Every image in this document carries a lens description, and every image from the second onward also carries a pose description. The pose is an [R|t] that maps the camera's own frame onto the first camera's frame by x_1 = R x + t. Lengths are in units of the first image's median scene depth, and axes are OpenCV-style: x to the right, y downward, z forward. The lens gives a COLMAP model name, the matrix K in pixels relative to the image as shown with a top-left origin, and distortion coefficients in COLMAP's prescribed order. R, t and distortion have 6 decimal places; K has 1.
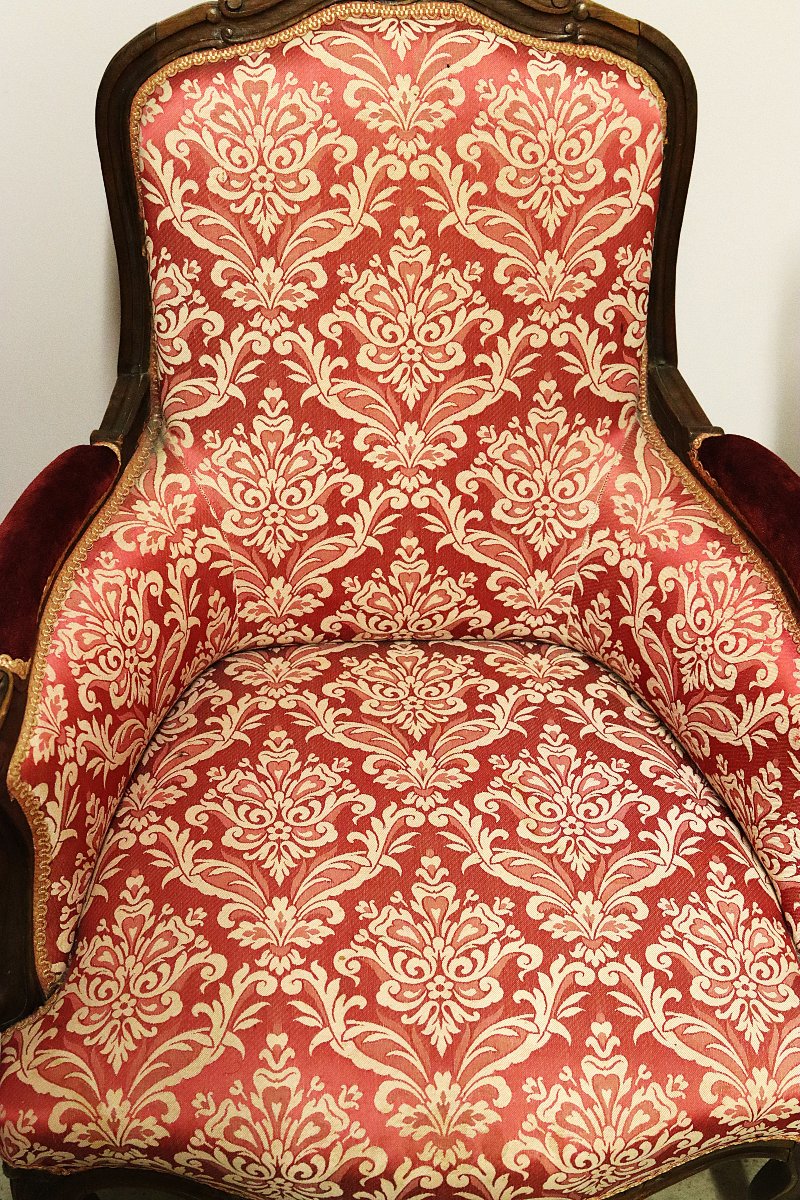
lens RADIAL K [[1535.9, 0, 398.6], [0, 1535.9, 606.8], [0, 0, 1]] dist [-0.078830, 0.000000]
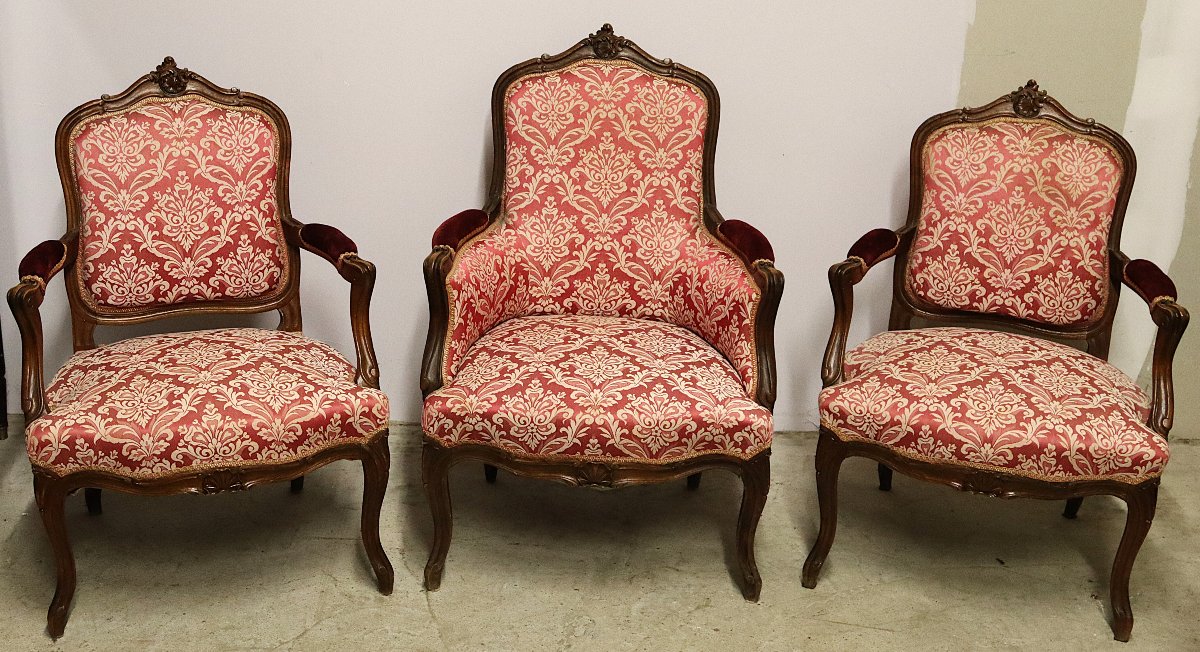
lens RADIAL K [[1587.0, 0, 601.1], [0, 1587.0, 314.4], [0, 0, 1]] dist [-0.073292, 0.000000]
pose [[0.997688, 0.040886, -0.054287, 0.156419], [-0.059398, 0.912747, -0.404183, 1.126570], [0.033025, 0.406473, 0.913066, -1.360202]]
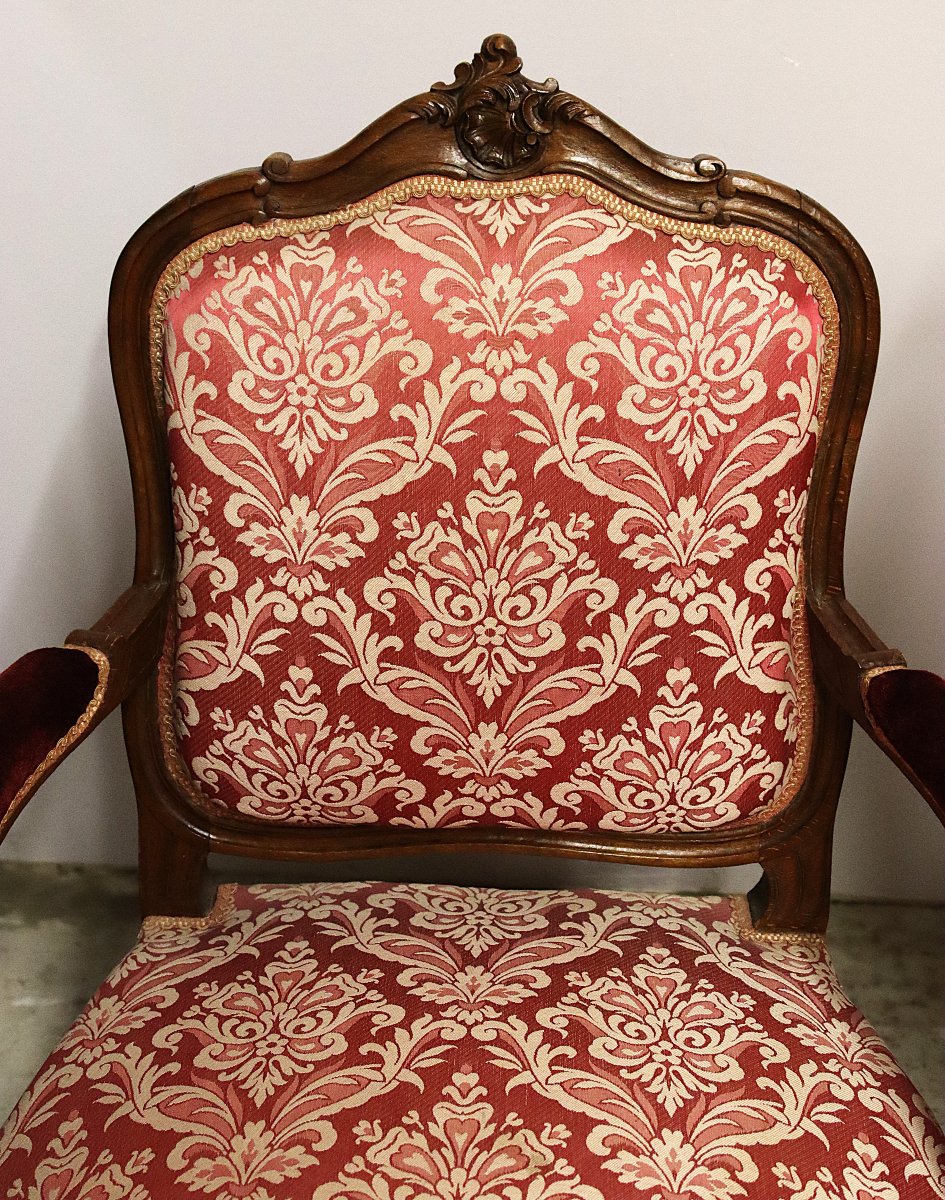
lens RADIAL K [[1960.9, 0, 479.0], [0, 1960.9, 514.3], [0, 0, 1]] dist [-0.036701, 0.000000]
pose [[0.908961, 0.220520, -0.353781, -0.342006], [-0.283529, 0.949151, -0.136837, 0.074493], [0.305616, 0.224686, 0.925265, 0.003218]]
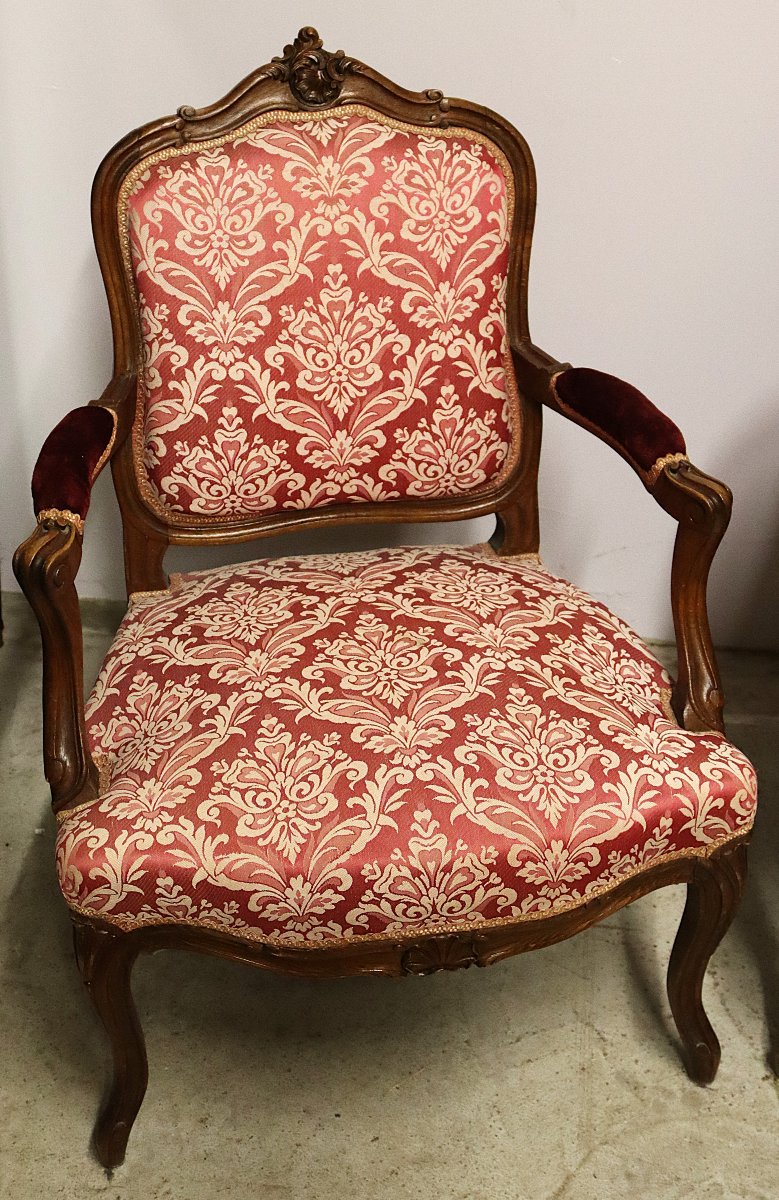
lens RADIAL K [[1767.8, 0, 365.1], [0, 1767.8, 563.6], [0, 0, 1]] dist [-0.079954, 0.000000]
pose [[0.977595, 0.106585, -0.181517, -0.357328], [-0.140080, 0.973073, -0.183046, 0.421149], [0.157119, 0.204371, 0.966202, -0.490504]]
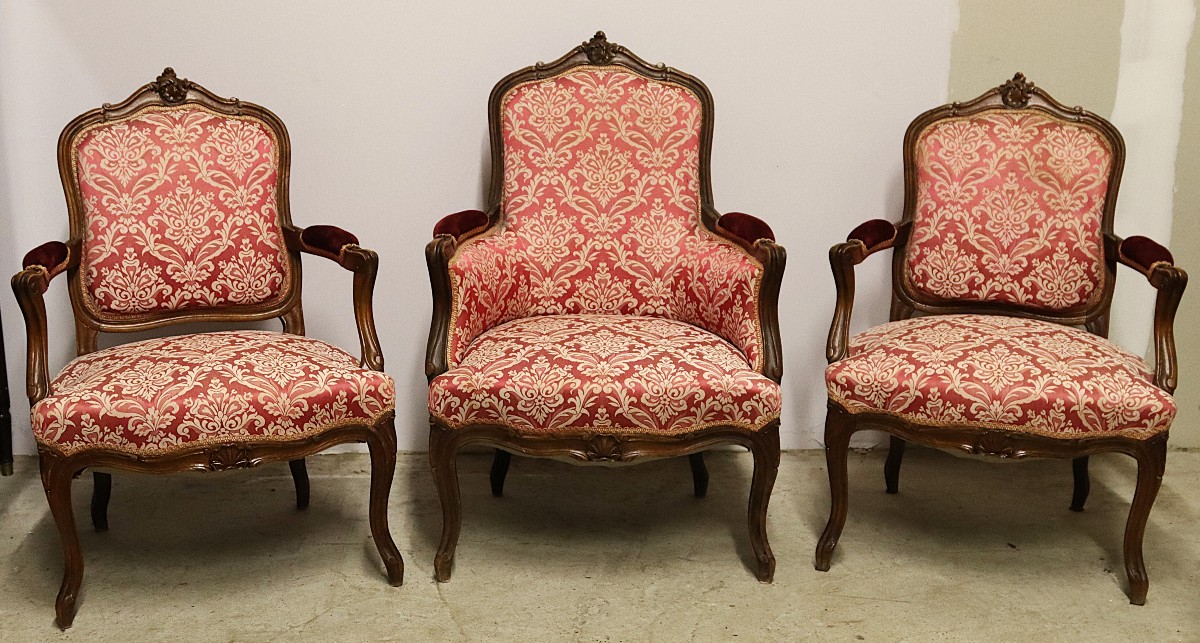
lens RADIAL K [[1549.1, 0, 606.6], [0, 1549.1, 431.0], [0, 0, 1]] dist [-0.109026, 0.000000]
pose [[0.999009, 0.006016, -0.044104, 0.132789], [-0.025109, 0.894304, -0.446755, 1.393929], [0.036754, 0.447419, 0.893569, -1.160540]]
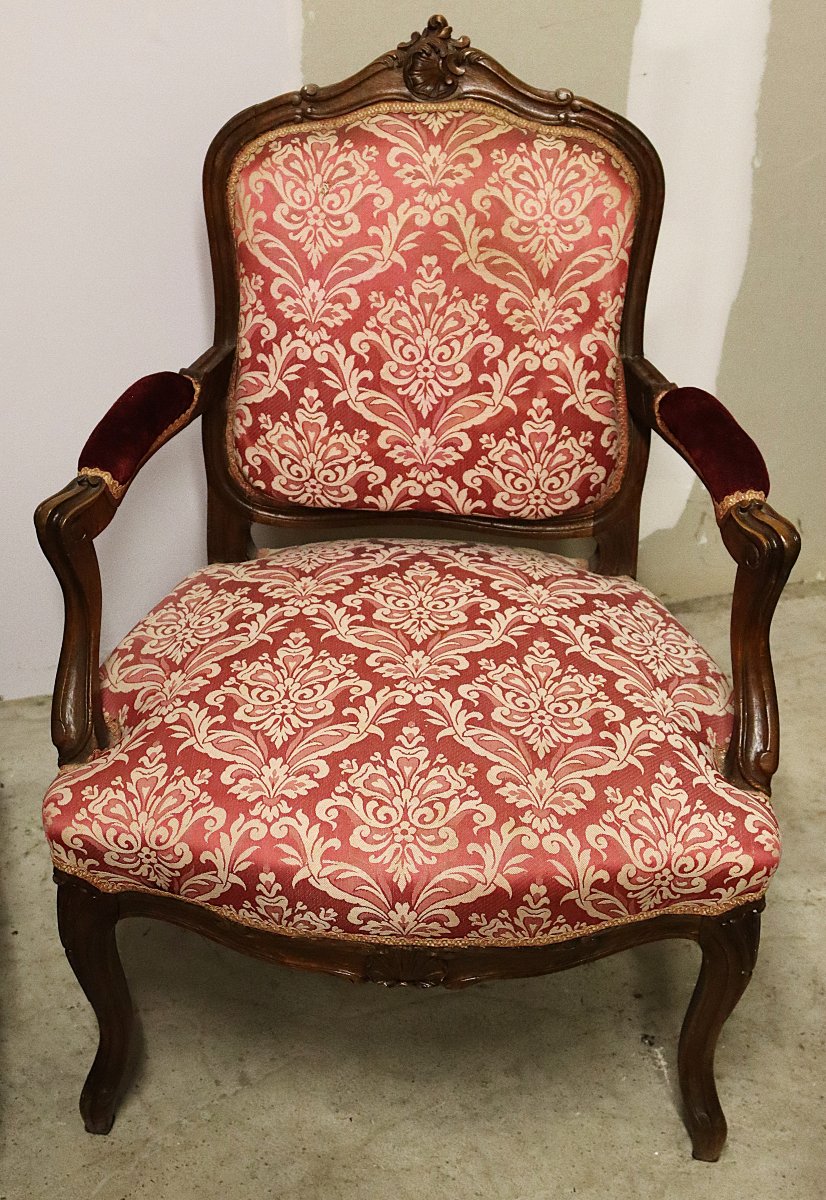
lens RADIAL K [[1823.5, 0, 413.1], [0, 1823.5, 596.7], [0, 0, 1]] dist [-0.077037, 0.000000]
pose [[0.986926, -0.098307, 0.127719, 0.480328], [0.119385, 0.978264, -0.169548, 0.324246], [-0.108275, 0.182579, 0.977211, -0.367933]]
